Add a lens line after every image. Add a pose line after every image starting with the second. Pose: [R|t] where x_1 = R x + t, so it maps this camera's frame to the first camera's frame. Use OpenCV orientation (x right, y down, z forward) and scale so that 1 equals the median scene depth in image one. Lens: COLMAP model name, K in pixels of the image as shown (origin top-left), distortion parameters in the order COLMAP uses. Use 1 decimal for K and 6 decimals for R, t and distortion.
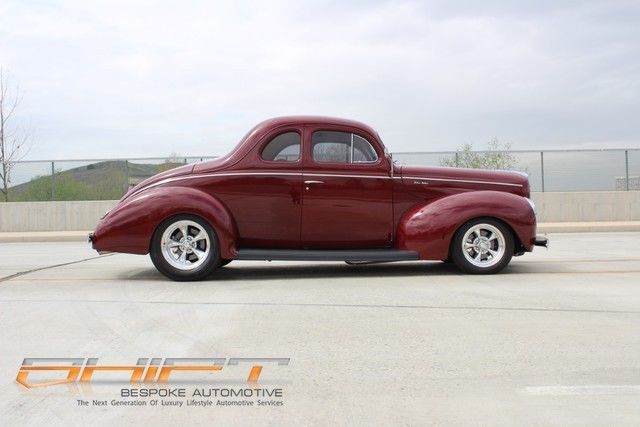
lens RADIAL K [[716.0, 0, 320.0], [0, 716.0, 213.5], [0, 0, 1]] dist [-0.095602, 0.057364]
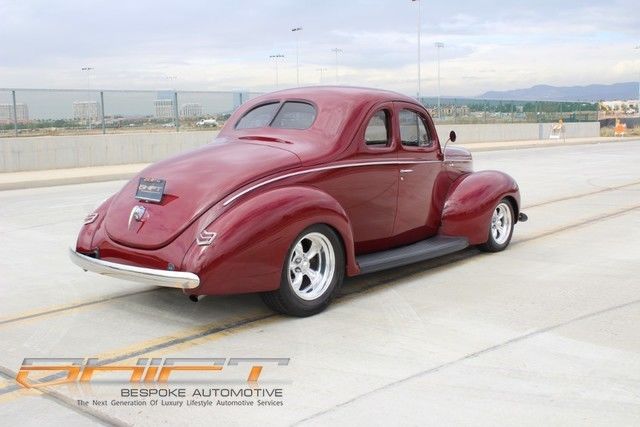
lens RADIAL K [[716.0, 0, 320.0], [0, 716.0, 213.5], [0, 0, 1]] dist [-0.095602, 0.057364]
pose [[0.654772, -0.096927, 0.749586, -0.712532], [0.016827, 0.993367, 0.113750, -0.090906], [-0.755639, -0.061867, 0.652060, 0.514168]]
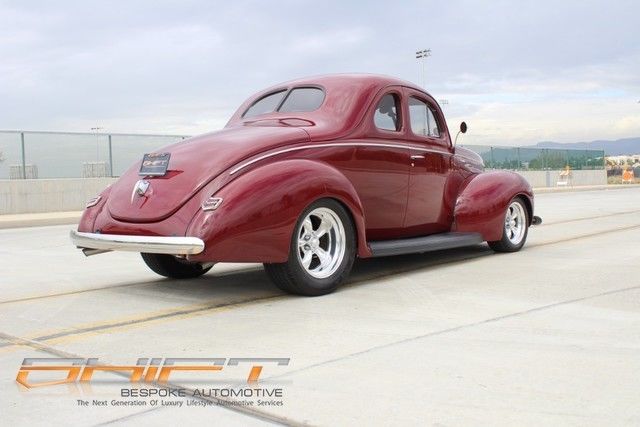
lens RADIAL K [[716.0, 0, 320.0], [0, 716.0, 213.5], [0, 0, 1]] dist [-0.095602, 0.057364]
pose [[0.661673, -0.037783, 0.748840, -0.701333], [0.025990, 0.999285, 0.027455, -0.003859], [-0.749342, 0.001296, 0.662182, 0.529531]]
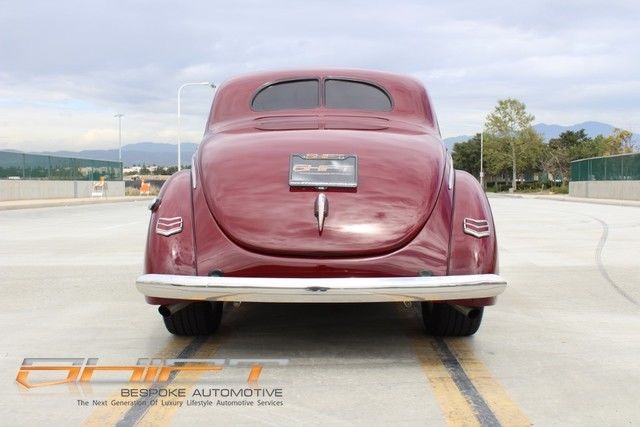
lens RADIAL K [[716.0, 0, 320.0], [0, 716.0, 213.5], [0, 0, 1]] dist [-0.095602, 0.057364]
pose [[-0.027805, -0.026562, 0.999260, -0.760508], [0.008146, 0.999608, 0.026798, -0.020472], [-0.999580, 0.008885, -0.027578, 1.123790]]
